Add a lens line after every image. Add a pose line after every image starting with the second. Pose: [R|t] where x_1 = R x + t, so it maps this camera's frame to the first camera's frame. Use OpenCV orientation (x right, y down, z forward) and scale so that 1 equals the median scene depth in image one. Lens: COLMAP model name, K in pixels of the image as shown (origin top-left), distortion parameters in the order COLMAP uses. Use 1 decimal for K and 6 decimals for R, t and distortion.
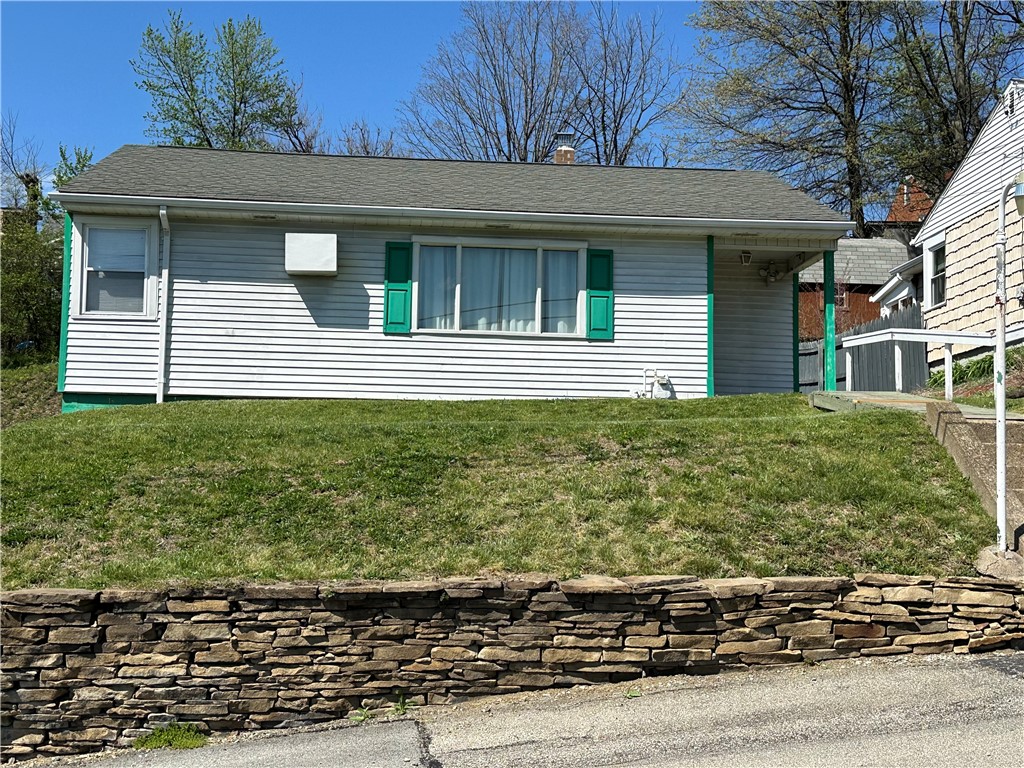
lens RADIAL K [[1385.5, 0, 512.0], [0, 1385.5, 384.0], [0, 0, 1]] dist [0.220899, -0.506045]
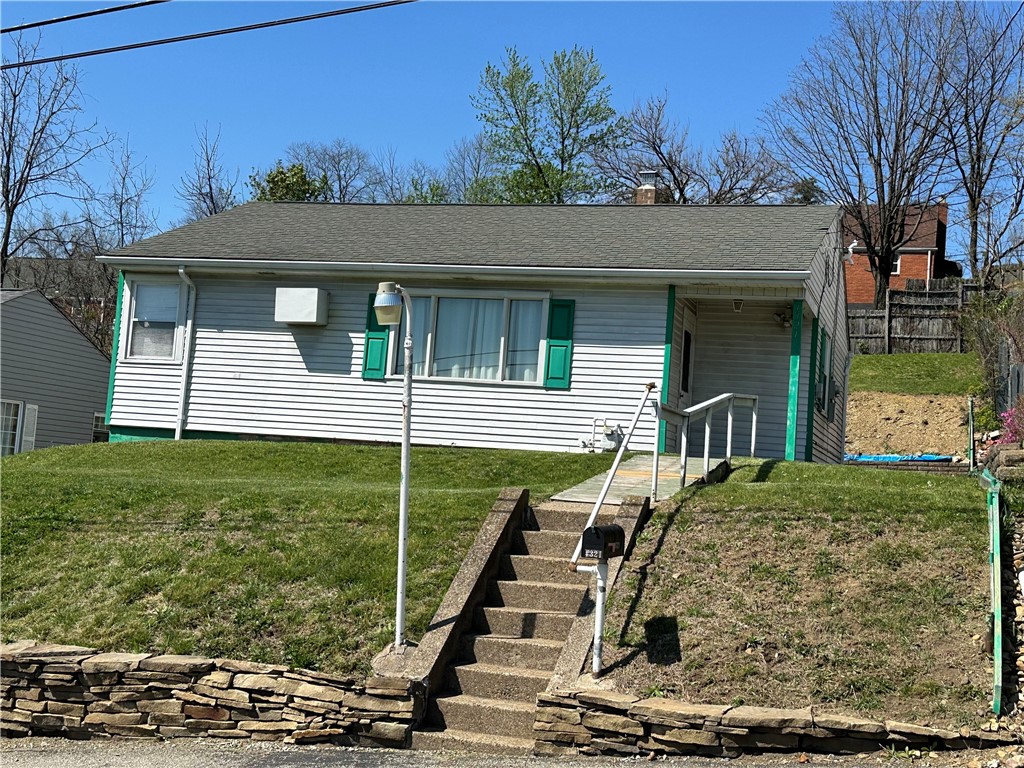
lens RADIAL K [[1385.5, 0, 512.0], [0, 1385.5, 384.0], [0, 0, 1]] dist [0.220899, -0.506045]
pose [[0.921832, 0.020745, -0.387035, 0.439510], [-0.018630, 0.999784, 0.009215, -0.045116], [0.387142, -0.001284, 0.922019, 0.050242]]
